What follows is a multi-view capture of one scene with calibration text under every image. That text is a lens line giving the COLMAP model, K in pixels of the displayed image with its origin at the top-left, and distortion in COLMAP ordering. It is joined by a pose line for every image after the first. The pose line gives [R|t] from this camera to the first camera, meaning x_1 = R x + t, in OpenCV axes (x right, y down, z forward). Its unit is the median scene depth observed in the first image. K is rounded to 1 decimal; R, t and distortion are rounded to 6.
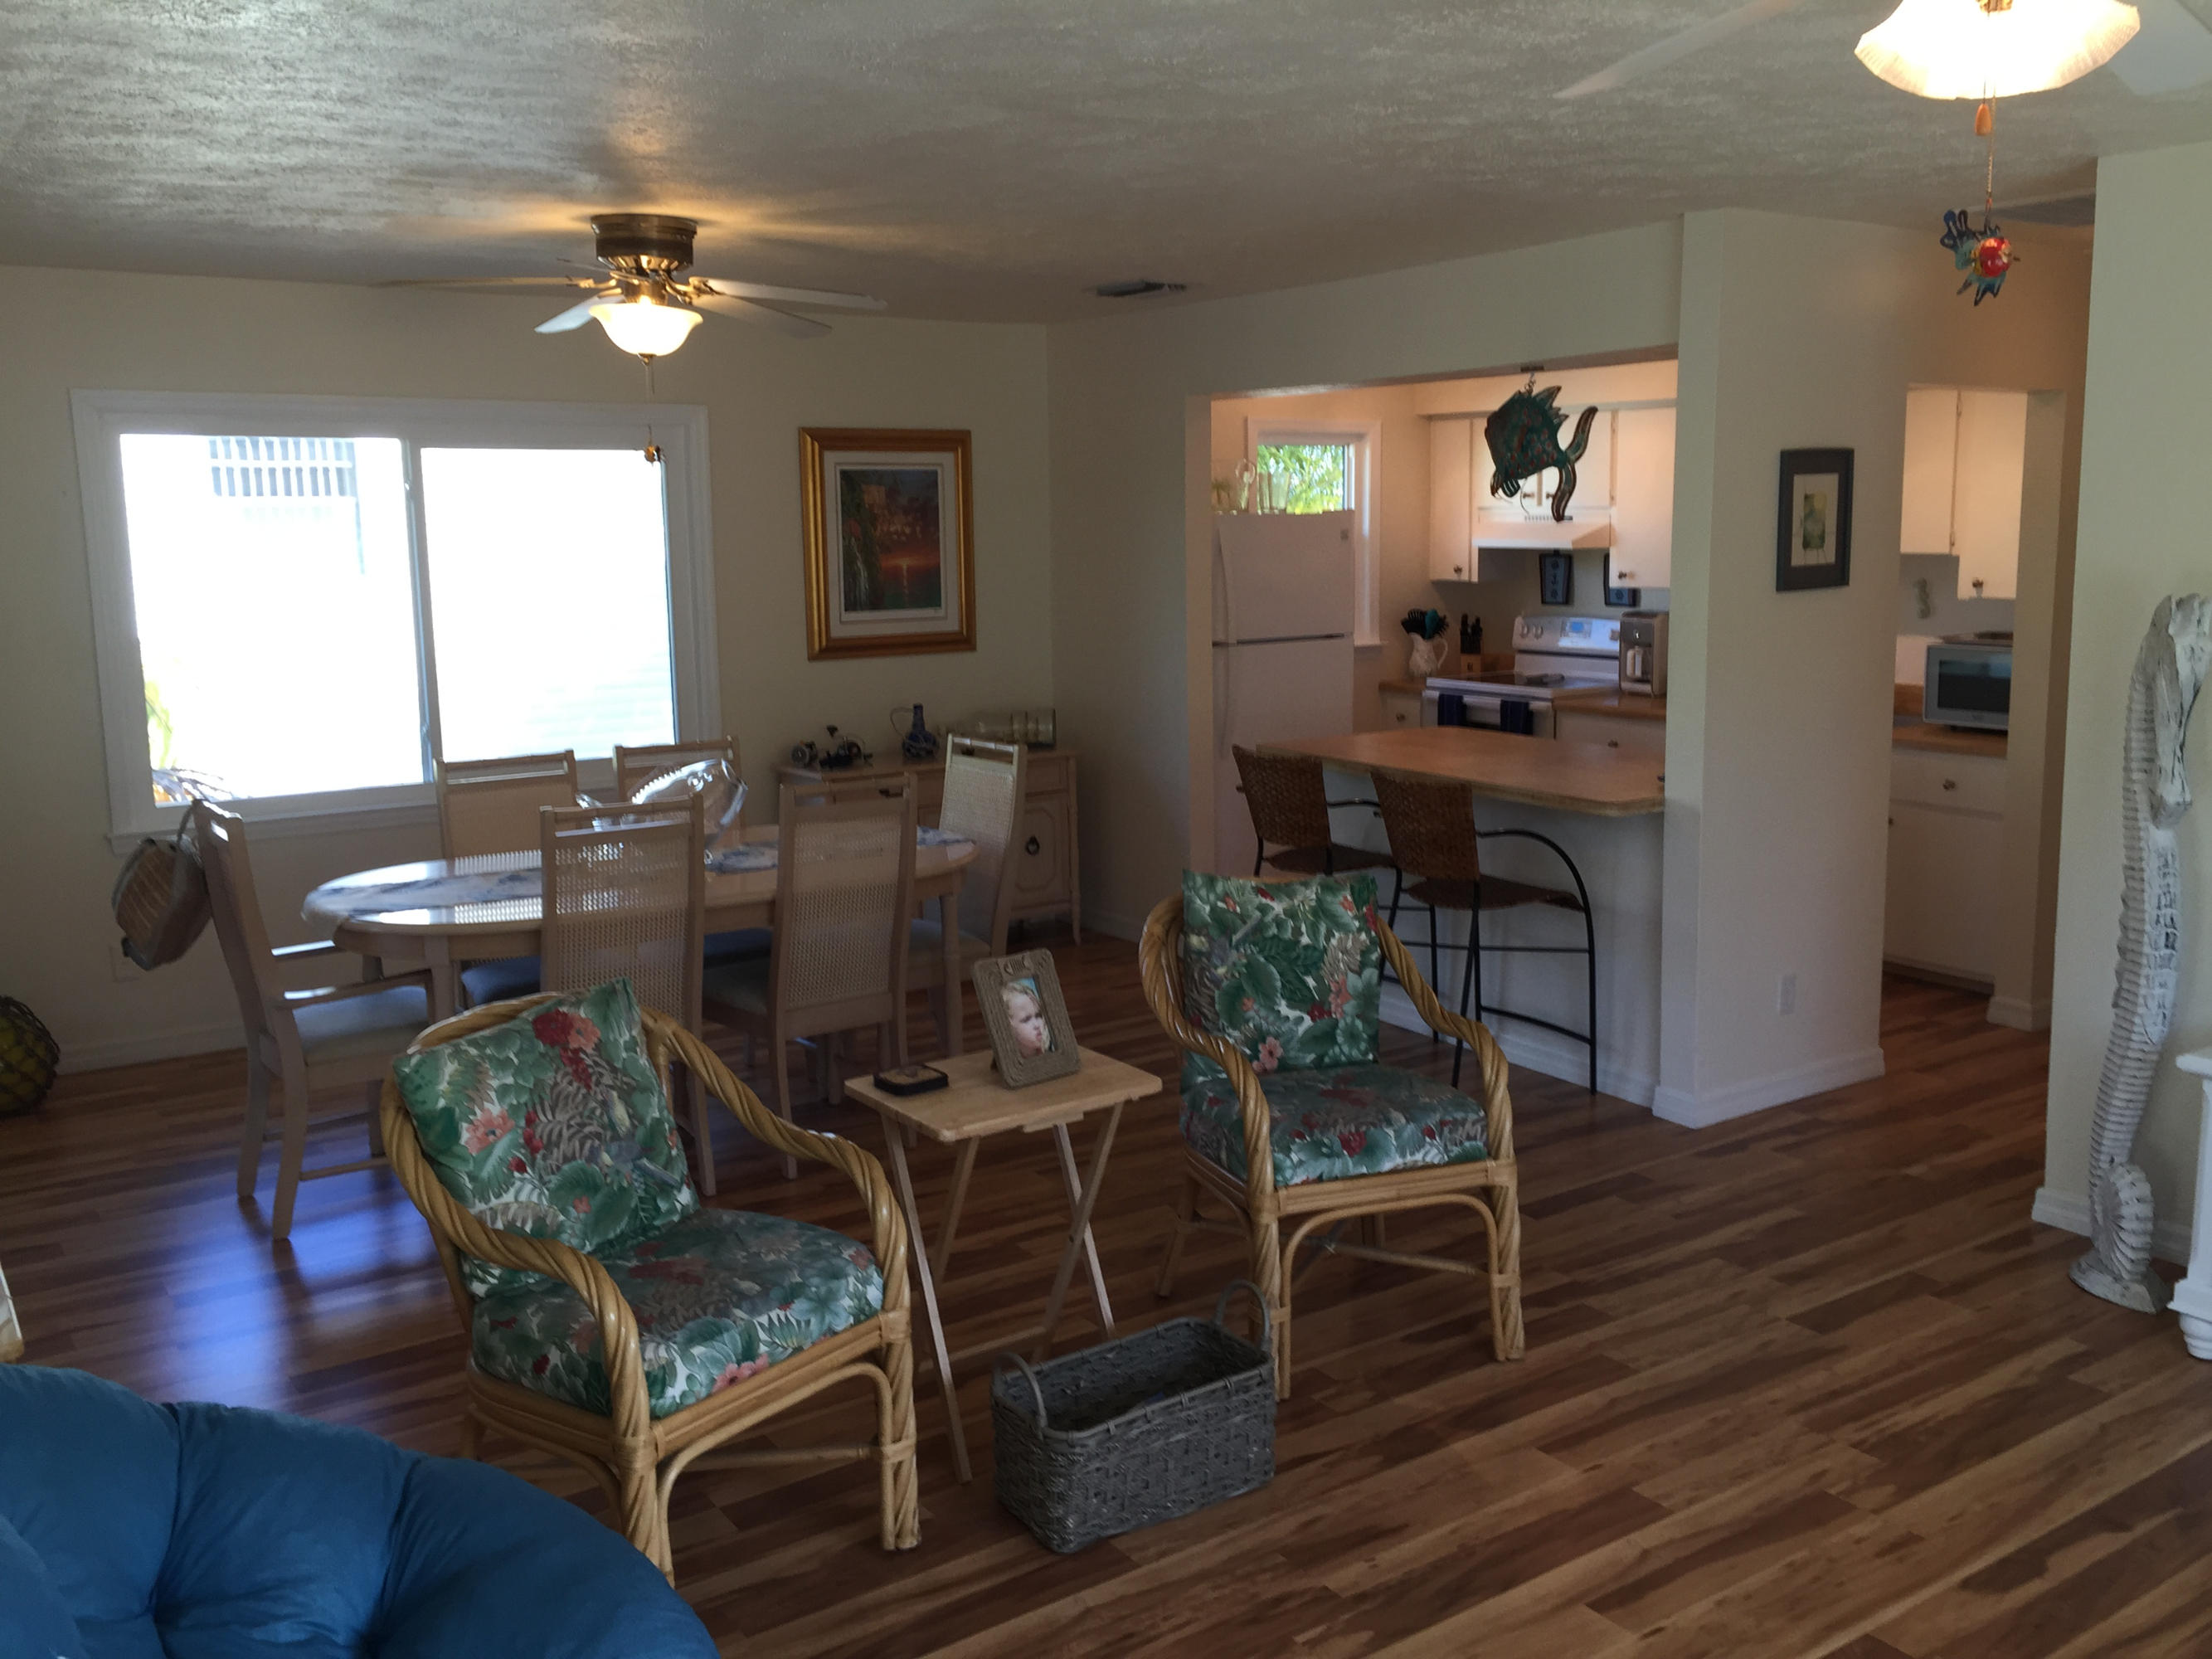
lens RADIAL K [[1889.3, 0, 1106.6], [0, 1889.3, 828.7], [0, 0, 1]] dist [0.078250, -0.103779]
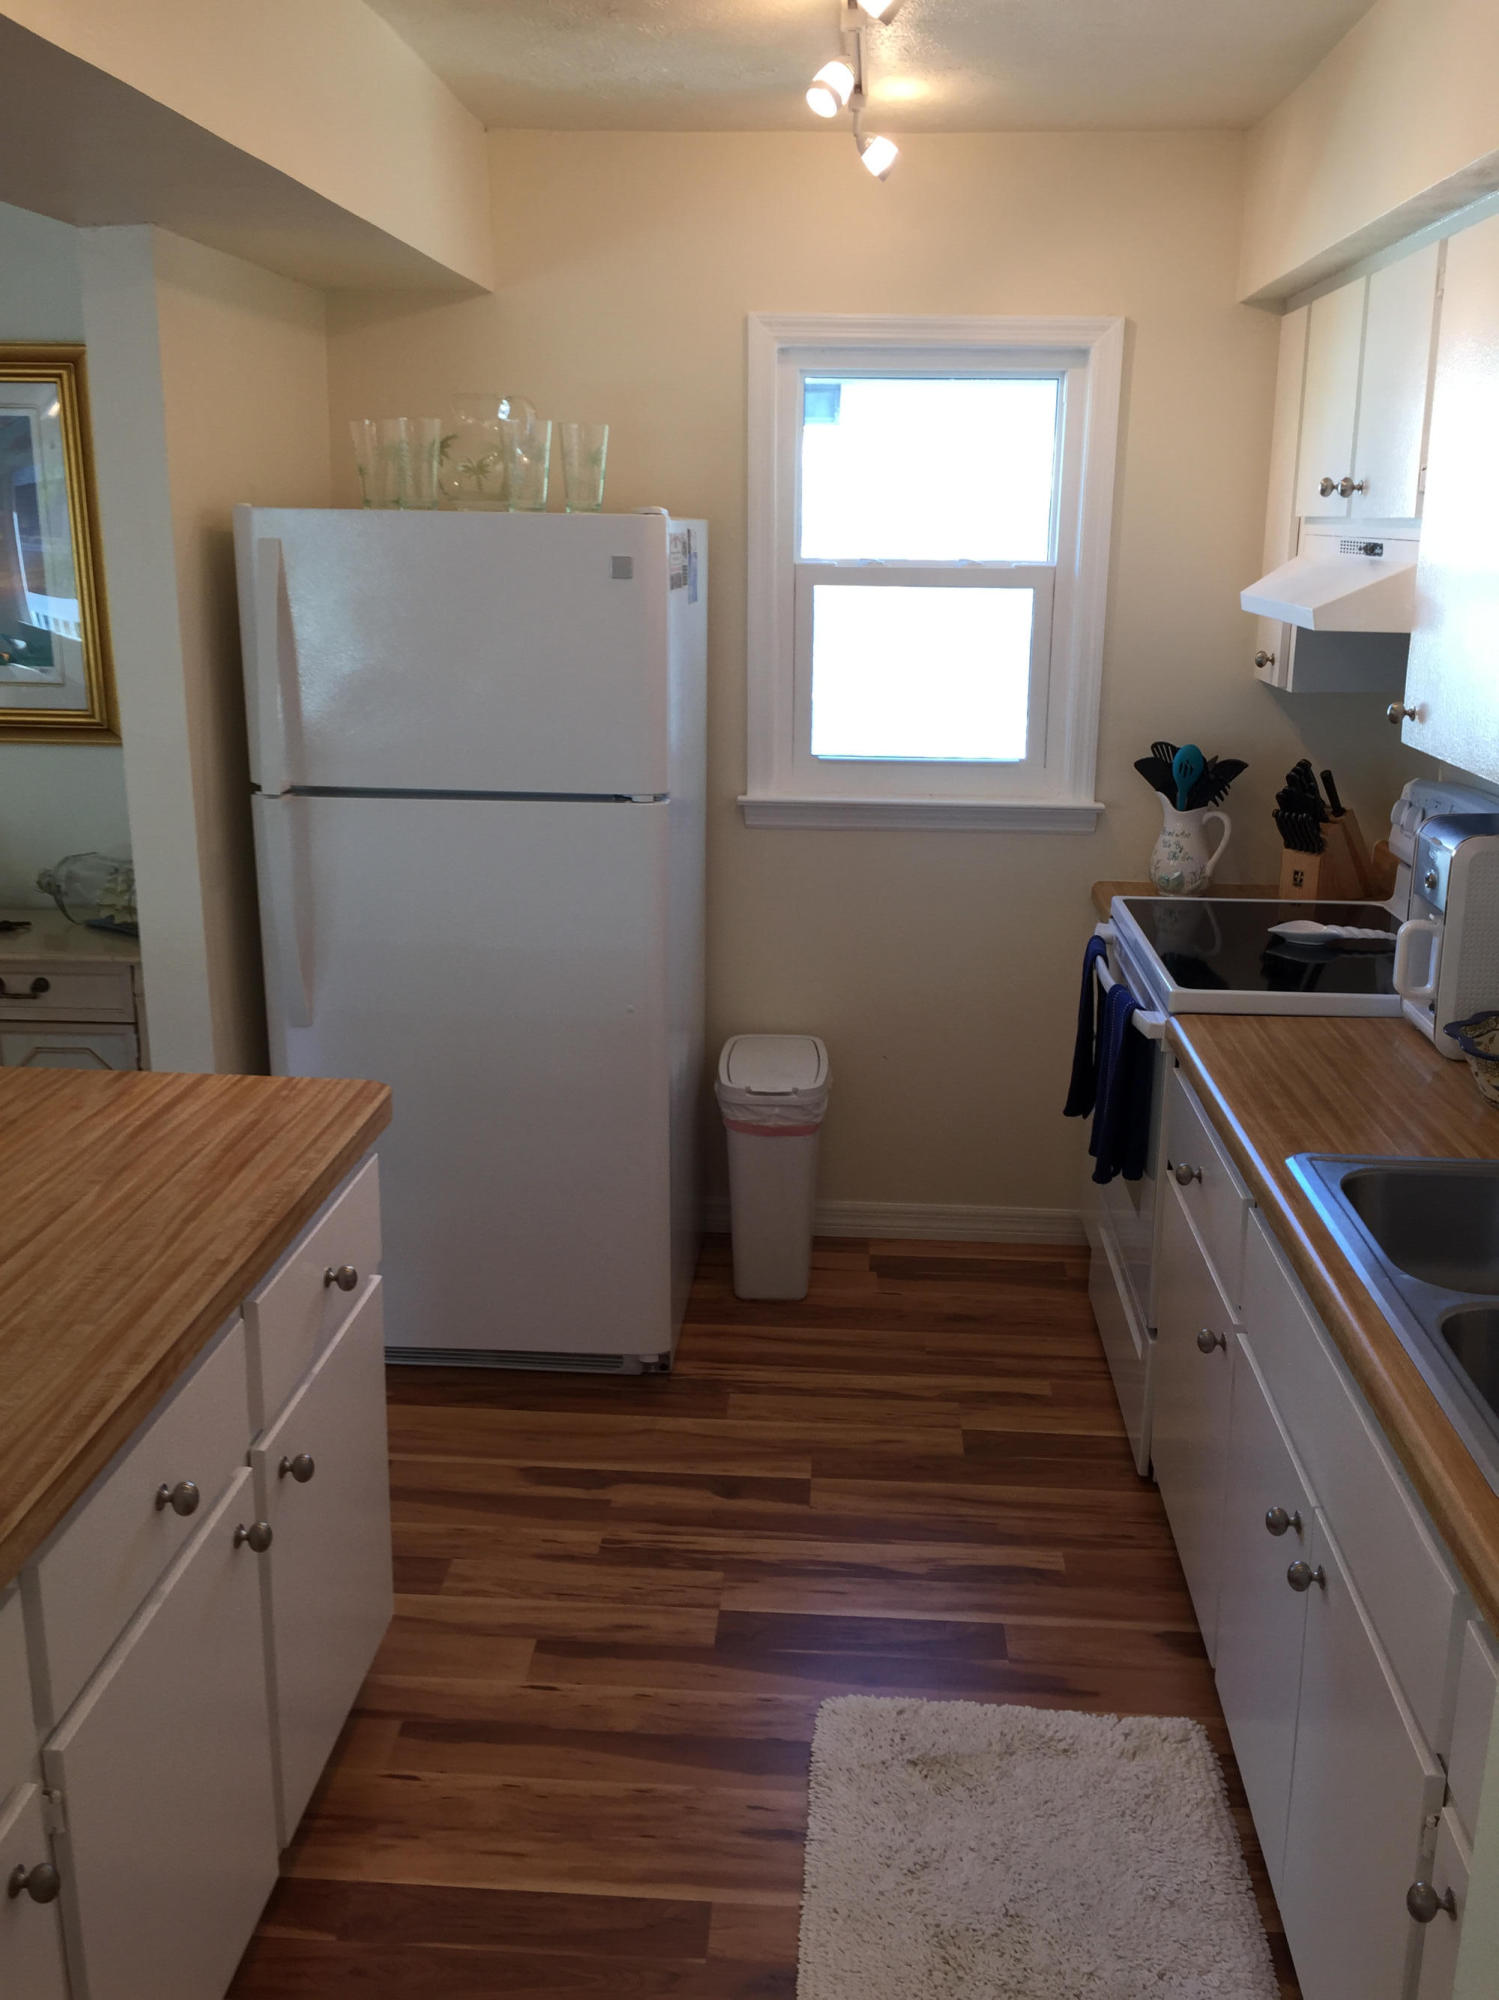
lens RADIAL K [[1708.1, 0, 751.2], [0, 1708.1, 988.7], [0, 0, 1]] dist [0.078250, -0.103779]
pose [[0.787393, 0.184201, -0.588288, 0.501713], [-0.124971, 0.982195, 0.140270, -0.150587], [0.603651, -0.036929, 0.796393, 0.885304]]
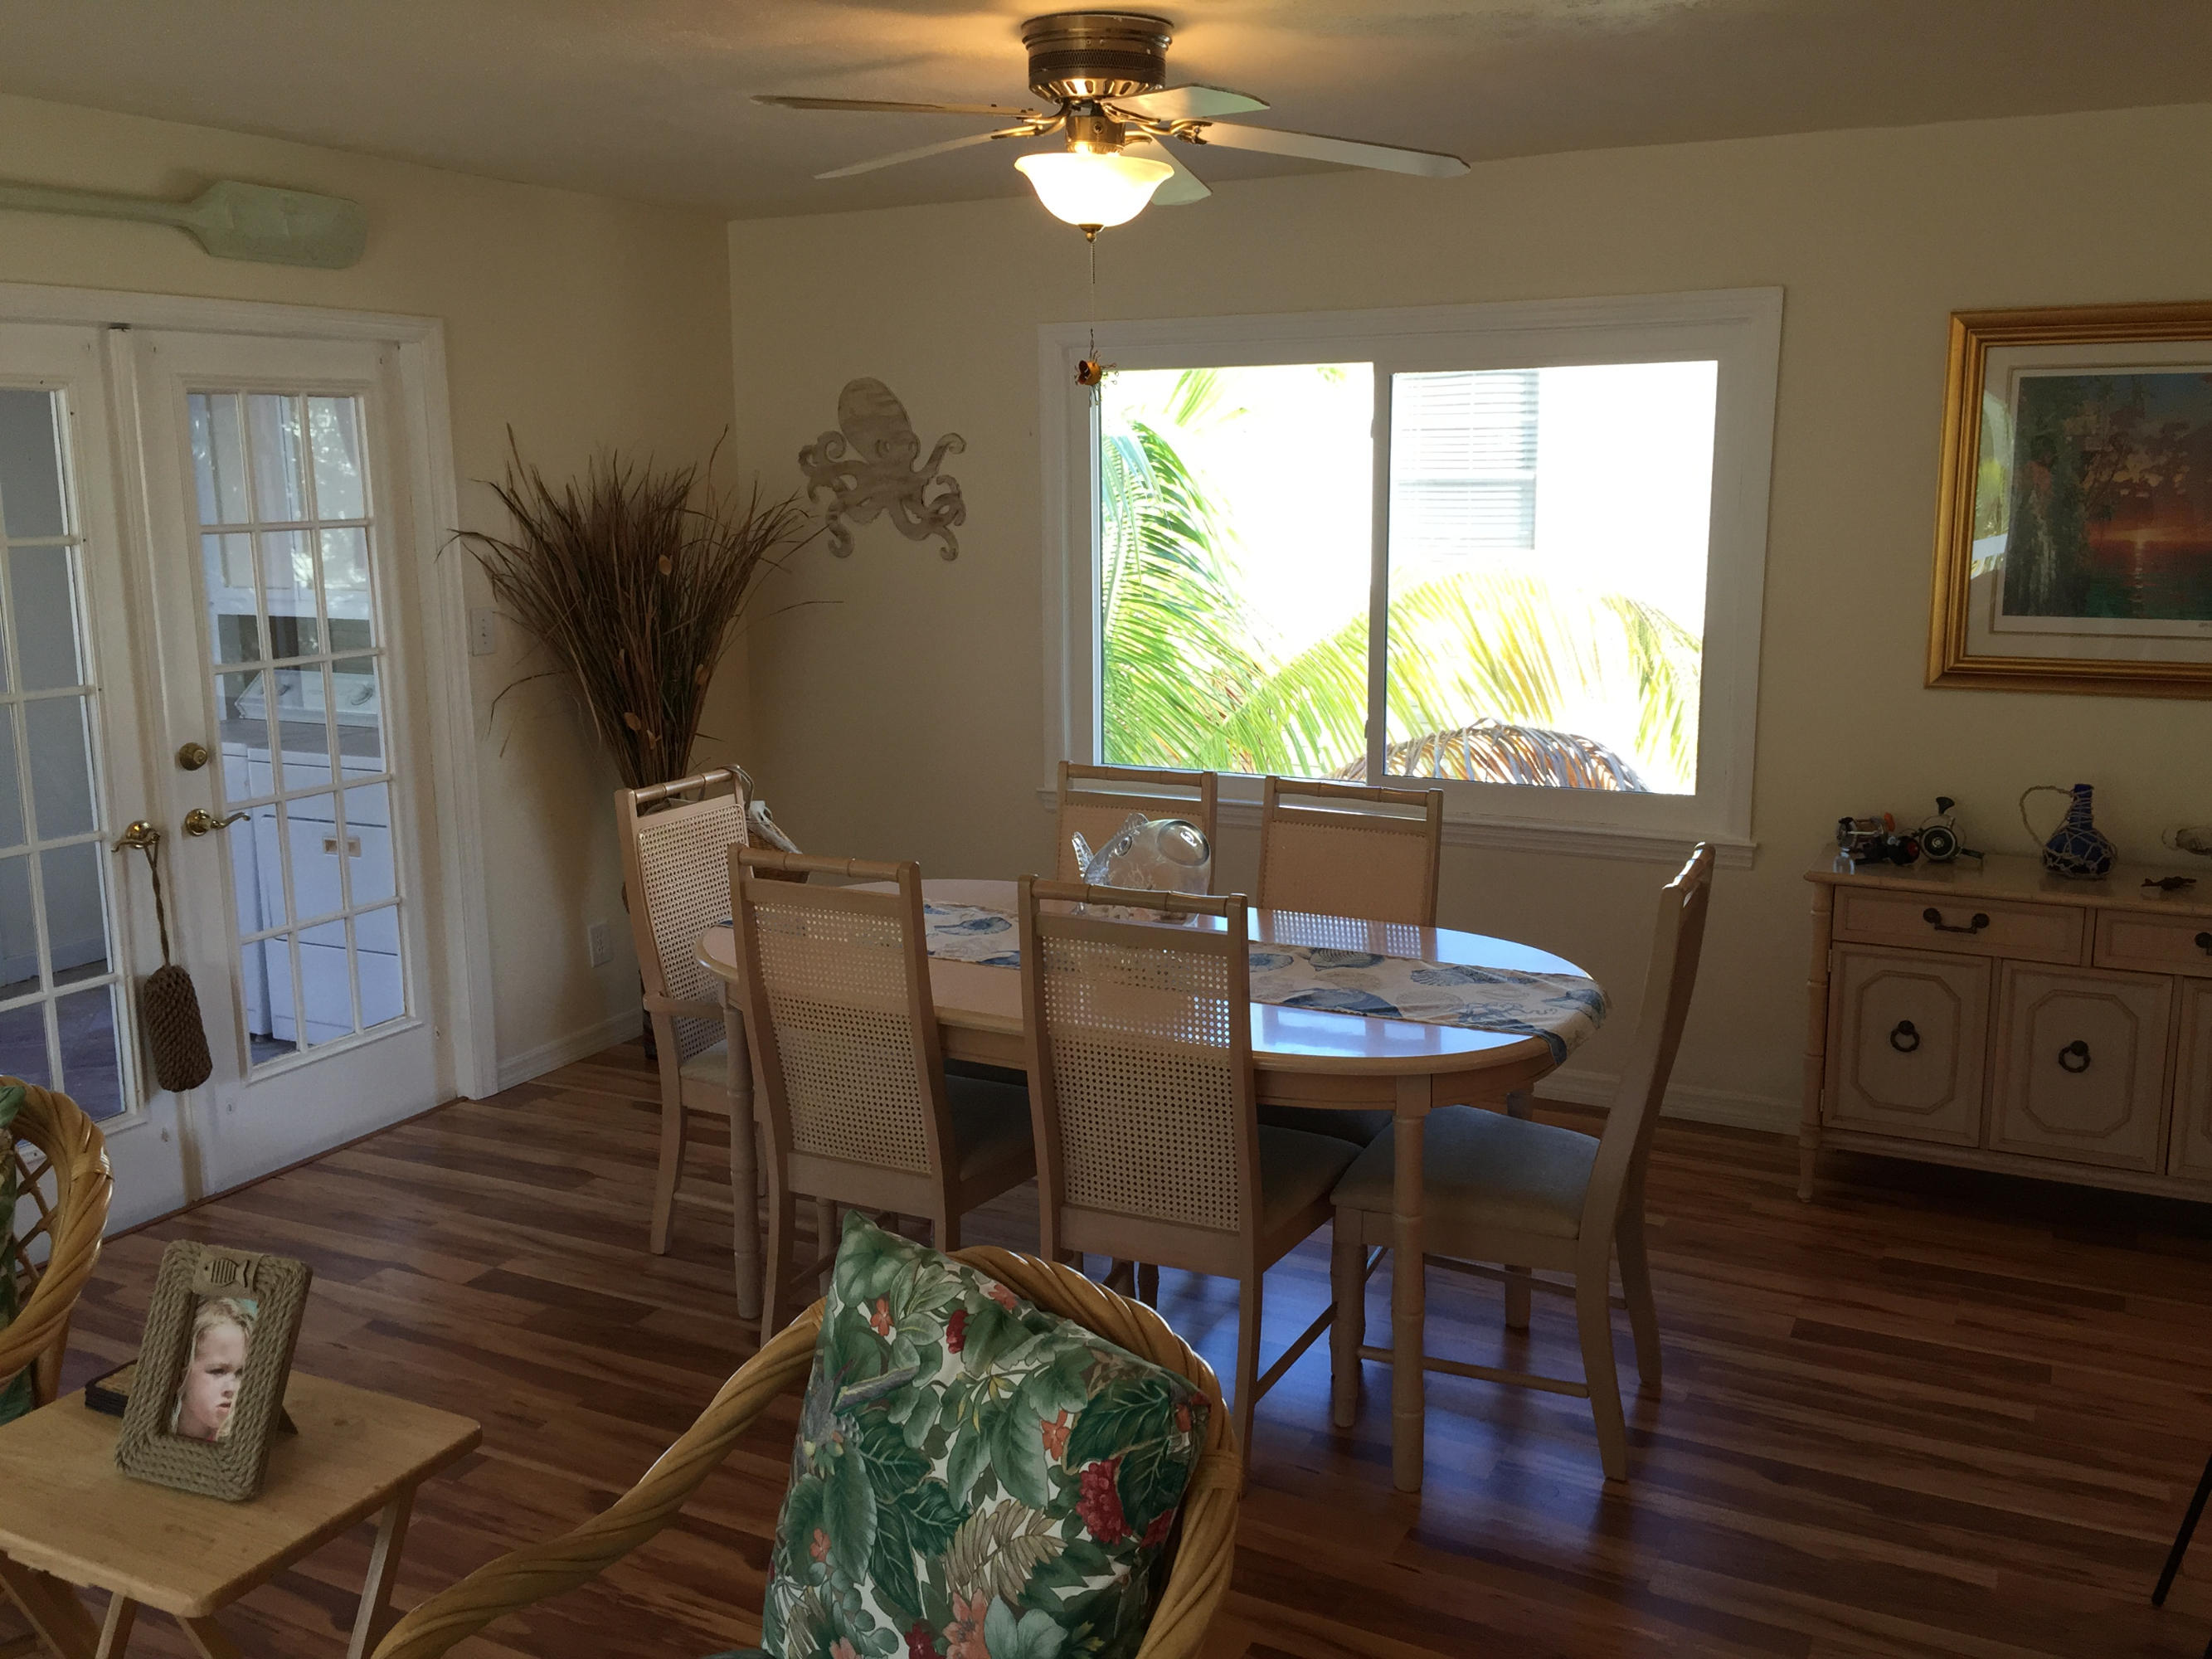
lens RADIAL K [[1889.3, 0, 1091.4], [0, 1889.3, 813.6], [0, 0, 1]] dist [0.078250, -0.103779]
pose [[0.473879, 0.165954, -0.864811, 0.320615], [-0.144592, 0.983416, 0.109484, -0.094551], [0.868638, 0.073163, 0.490015, 0.556945]]
